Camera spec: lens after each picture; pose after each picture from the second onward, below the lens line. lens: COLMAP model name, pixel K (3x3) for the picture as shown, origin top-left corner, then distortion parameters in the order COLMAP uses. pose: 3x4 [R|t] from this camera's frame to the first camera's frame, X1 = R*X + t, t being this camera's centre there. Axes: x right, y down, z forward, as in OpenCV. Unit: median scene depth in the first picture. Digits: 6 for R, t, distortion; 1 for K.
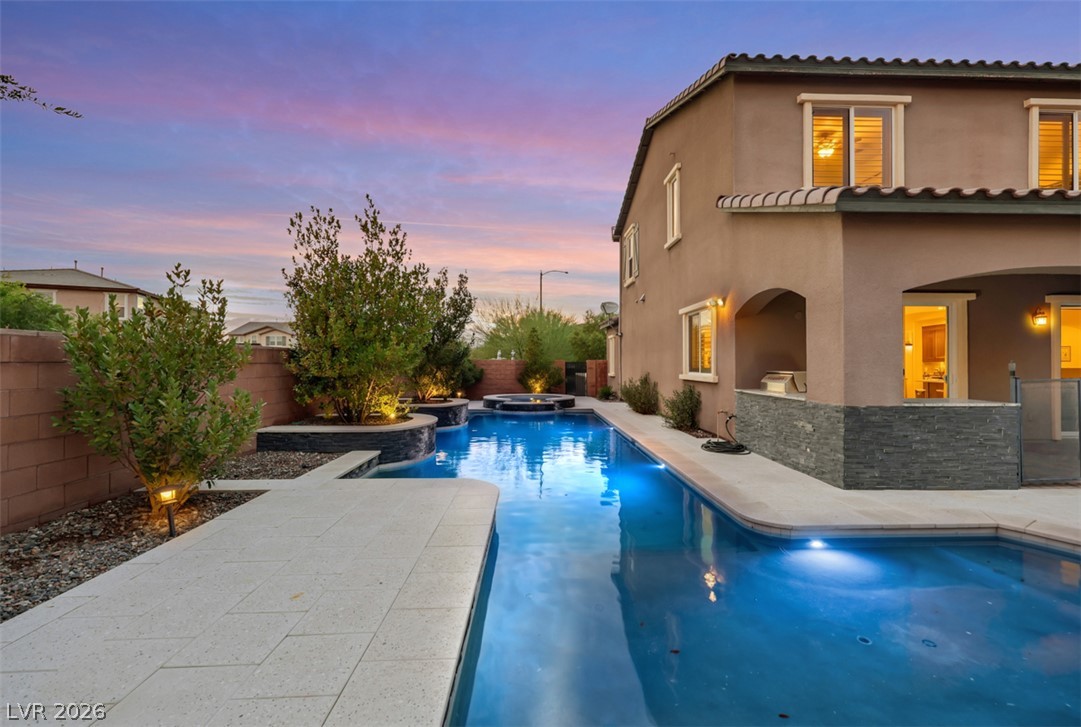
lens RADIAL K [[457.2, 0, 550.4], [0, 457.2, 363.8], [0, 0, 1]] dist [-0.002326, 0.000462]
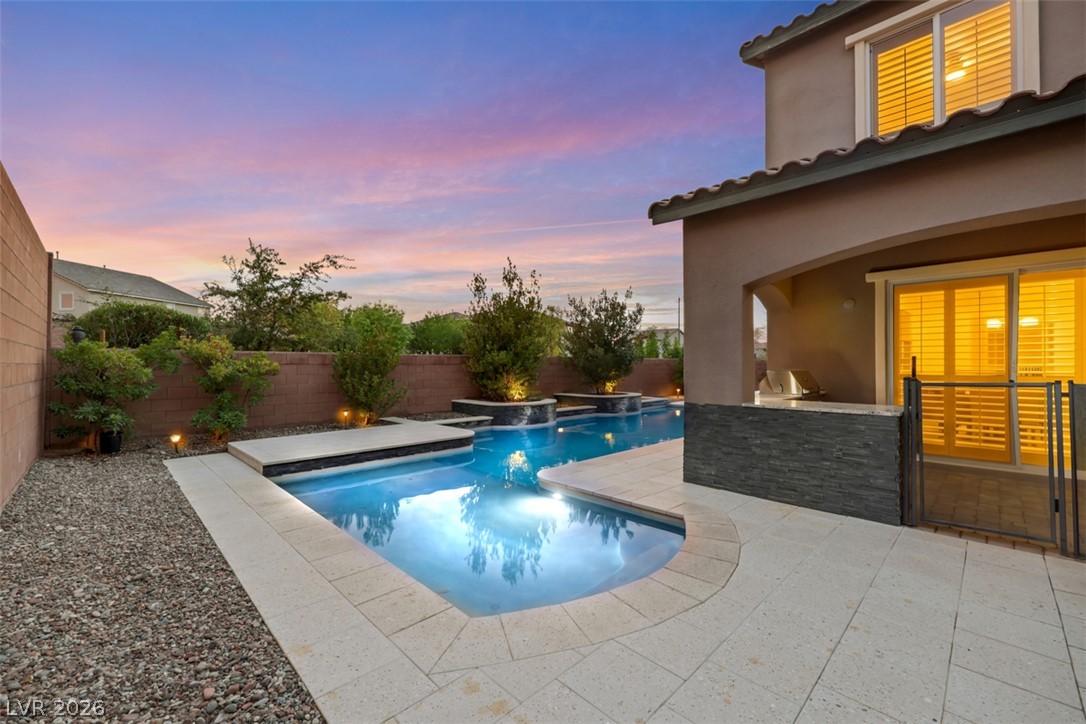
lens RADIAL K [[459.3, 0, 551.9], [0, 459.3, 359.1], [0, 0, 1]] dist [-0.002326, 0.000462]
pose [[0.670598, -0.012508, -0.741716, 0.877903], [0.004396, 0.999907, -0.012887, 0.003932], [0.741808, 0.005382, 0.670591, 0.045978]]
